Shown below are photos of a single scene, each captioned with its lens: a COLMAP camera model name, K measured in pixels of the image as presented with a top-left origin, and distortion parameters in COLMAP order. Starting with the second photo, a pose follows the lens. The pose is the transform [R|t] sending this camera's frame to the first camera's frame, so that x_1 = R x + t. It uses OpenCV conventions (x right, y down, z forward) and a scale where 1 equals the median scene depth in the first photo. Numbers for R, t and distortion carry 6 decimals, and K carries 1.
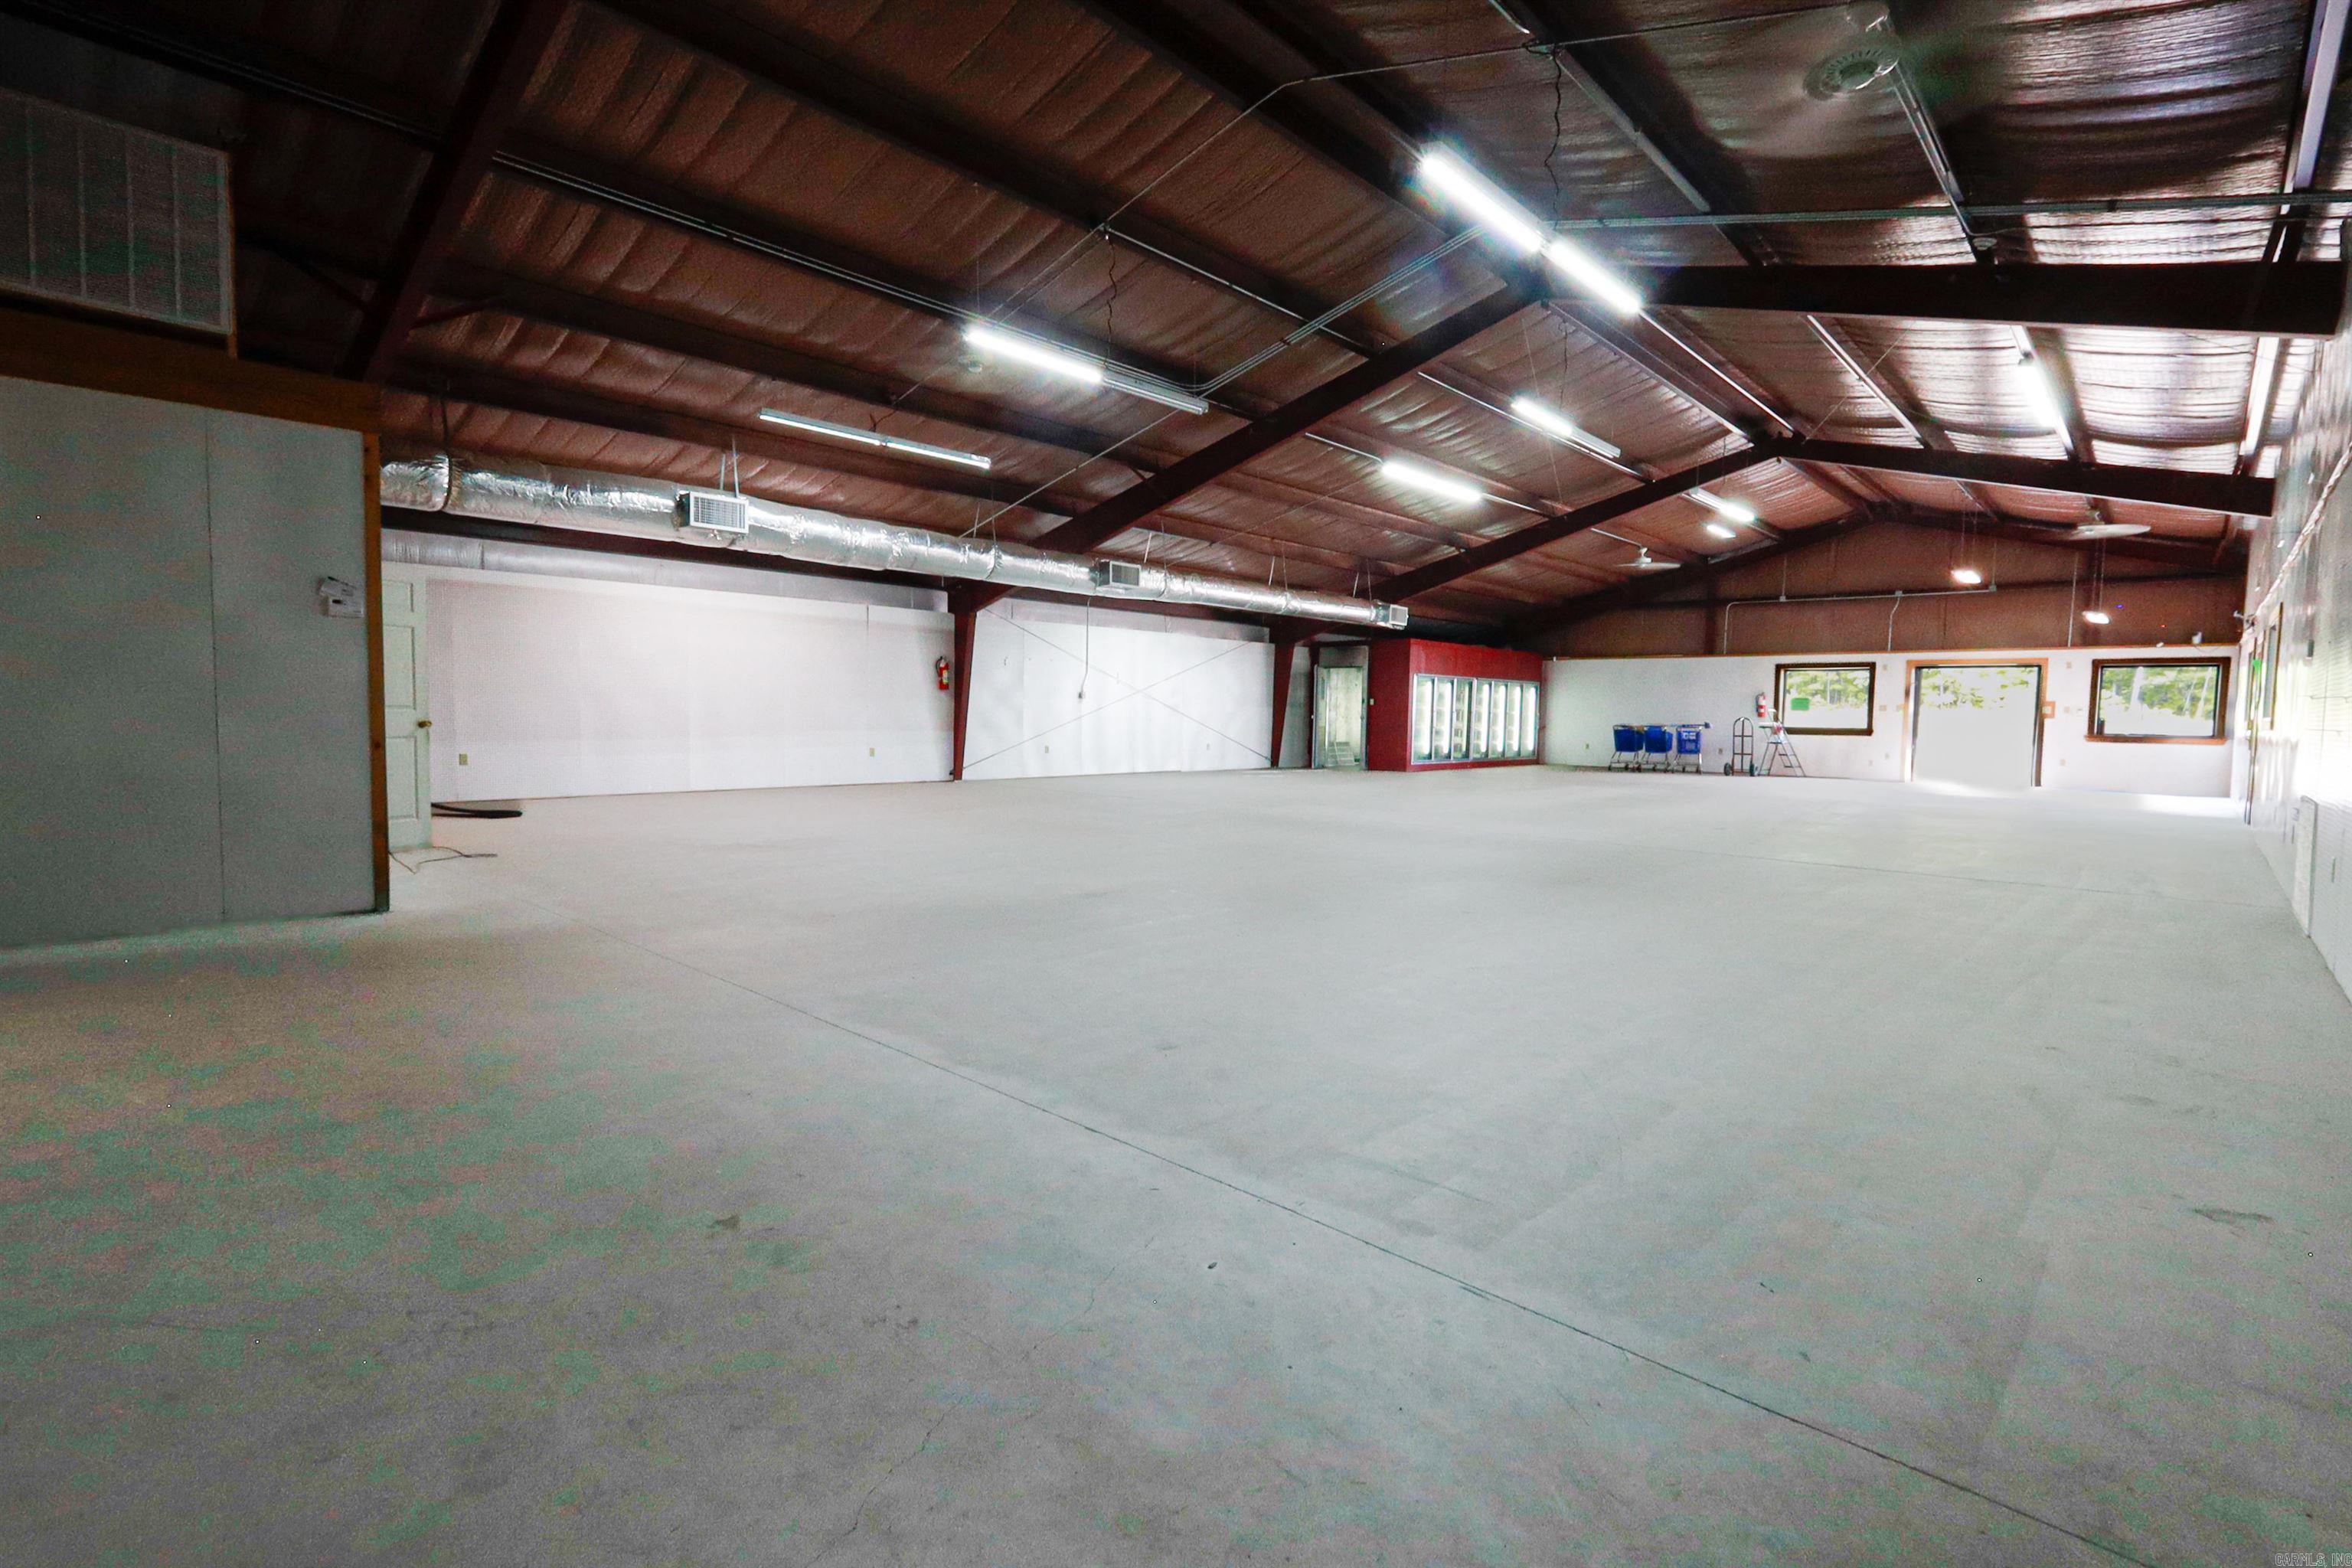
lens RADIAL K [[1081.4, 0, 1176.5], [0, 1081.4, 772.6], [0, 0, 1]] dist [-0.001926, 0.001133]
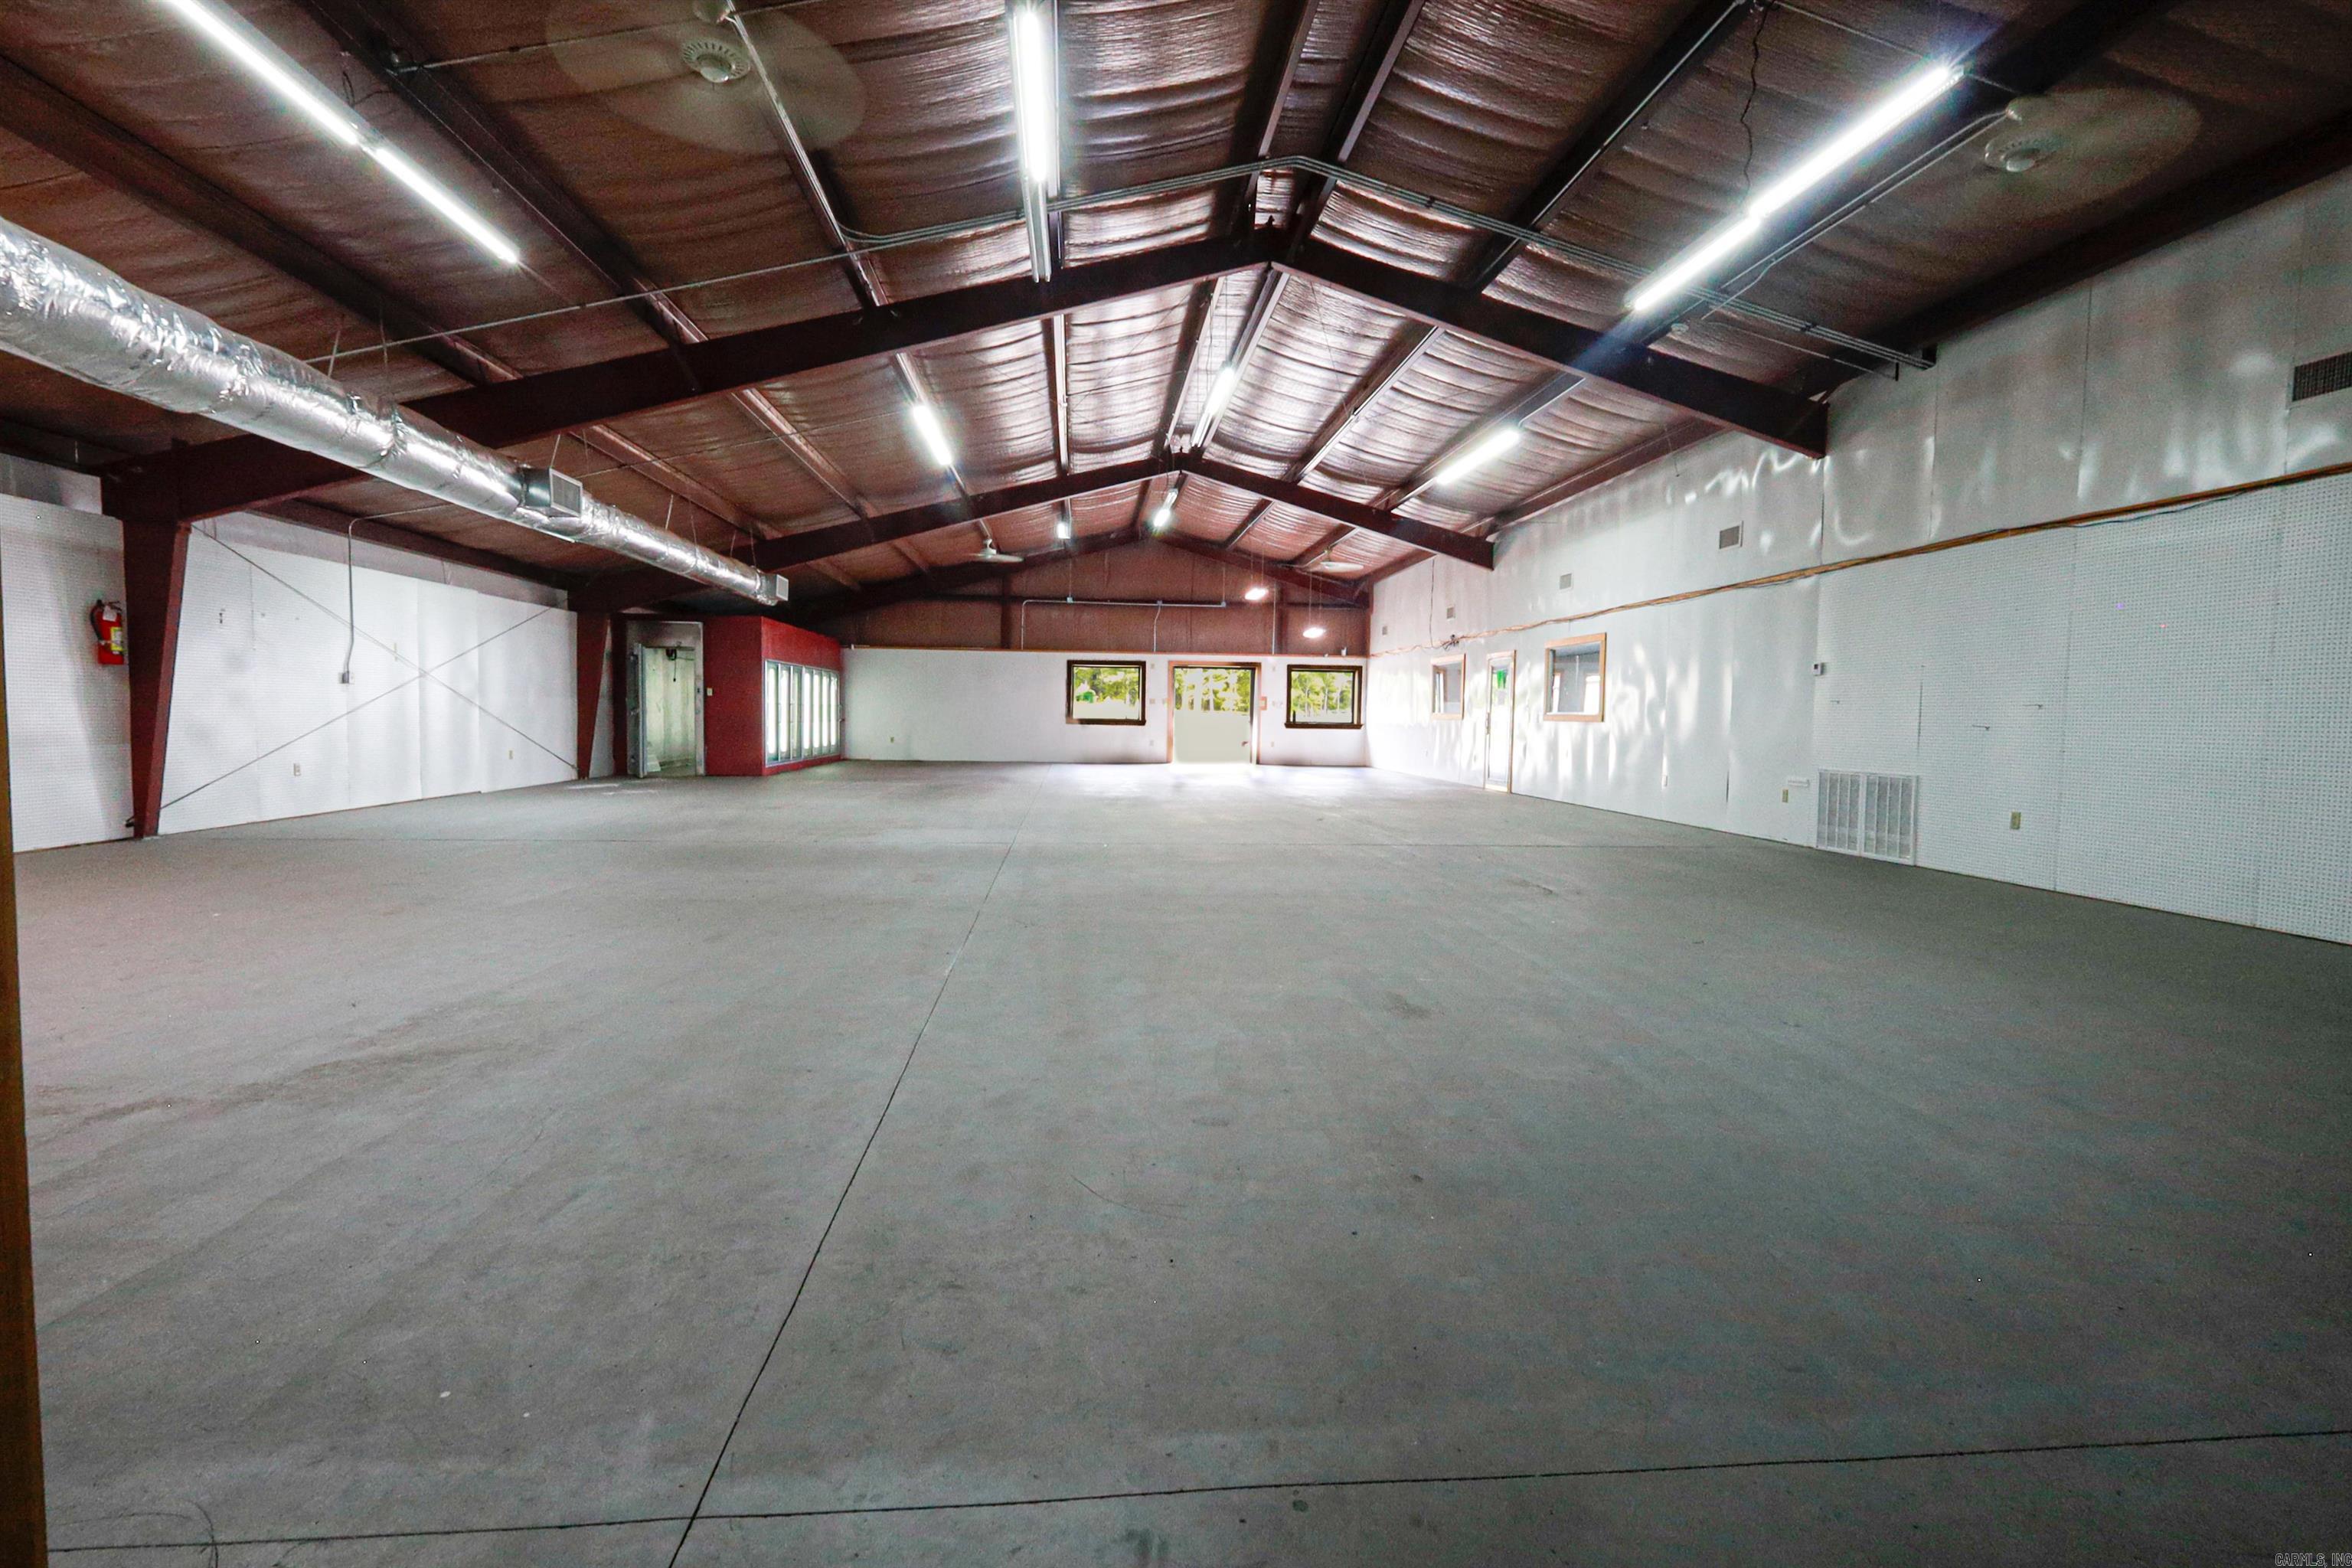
lens RADIAL K [[1081.4, 0, 1175.4], [0, 1081.4, 771.7], [0, 0, 1]] dist [-0.001926, 0.001133]
pose [[0.672538, -0.045312, 0.738674, -0.187712], [0.037859, 0.998923, 0.026806, -0.015216], [-0.739094, 0.009937, 0.673529, 0.207687]]
